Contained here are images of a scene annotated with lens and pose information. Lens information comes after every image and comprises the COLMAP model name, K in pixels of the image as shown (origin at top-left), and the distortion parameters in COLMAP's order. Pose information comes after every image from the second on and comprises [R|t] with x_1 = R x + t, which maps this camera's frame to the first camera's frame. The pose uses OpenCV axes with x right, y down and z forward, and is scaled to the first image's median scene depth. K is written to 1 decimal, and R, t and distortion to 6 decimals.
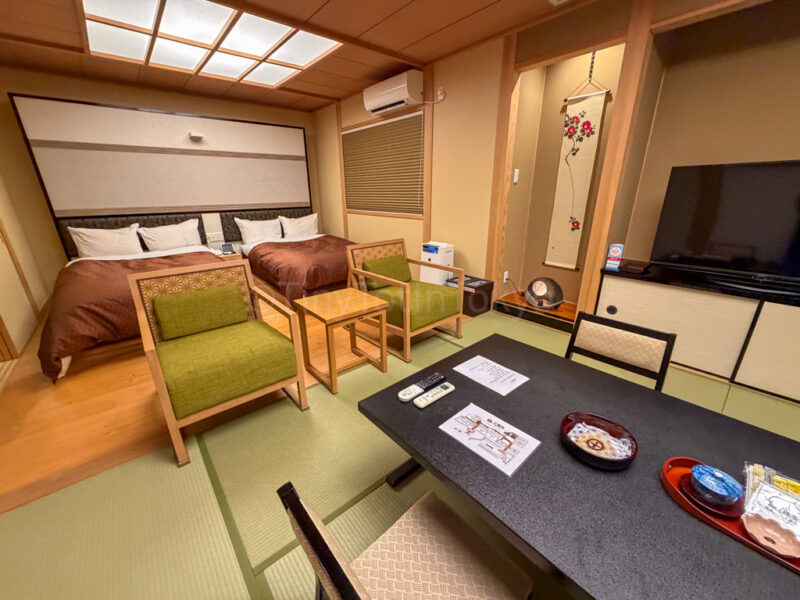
lens RADIAL K [[319.7, 0, 400.0], [0, 319.7, 300.0], [0, 0, 1]] dist [0.010303, -0.000155]
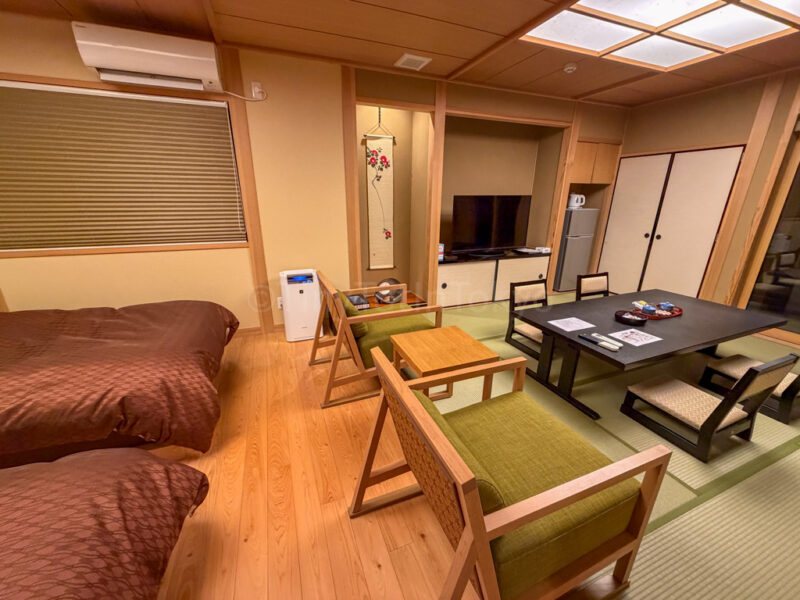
lens RADIAL K [[319.7, 0, 400.0], [0, 319.7, 300.0], [0, 0, 1]] dist [0.010303, -0.000155]
pose [[0.322727, -0.282577, 0.903326, -0.723916], [0.299128, 0.935928, 0.185908, -0.227145], [-0.897981, 0.210213, 0.386575, 0.551967]]
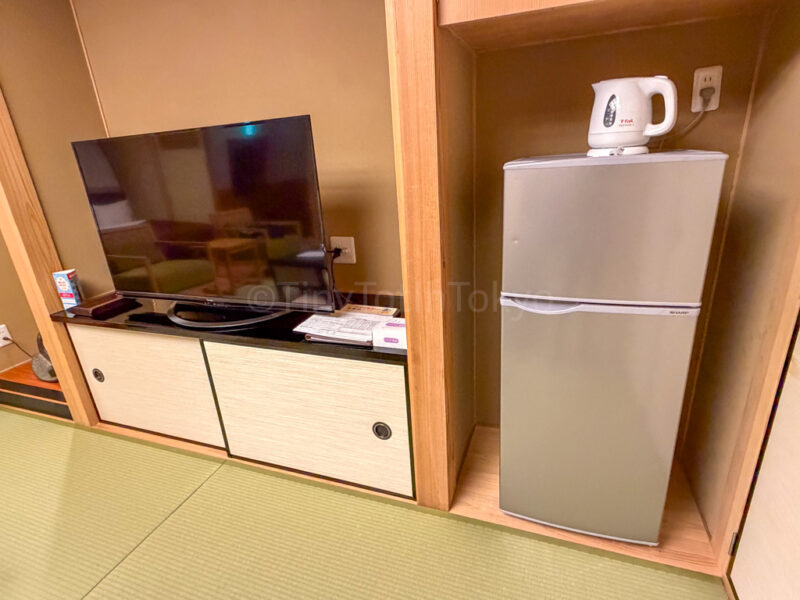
lens RADIAL K [[416.0, 0, 400.0], [0, 416.0, 300.0], [0, 0, 1]] dist [-0.000991, -0.000079]
pose [[0.871392, -0.202335, 0.446918, 0.751566], [0.209075, 0.977280, 0.034796, -0.014791], [-0.443805, 0.063118, 0.893898, 0.030438]]
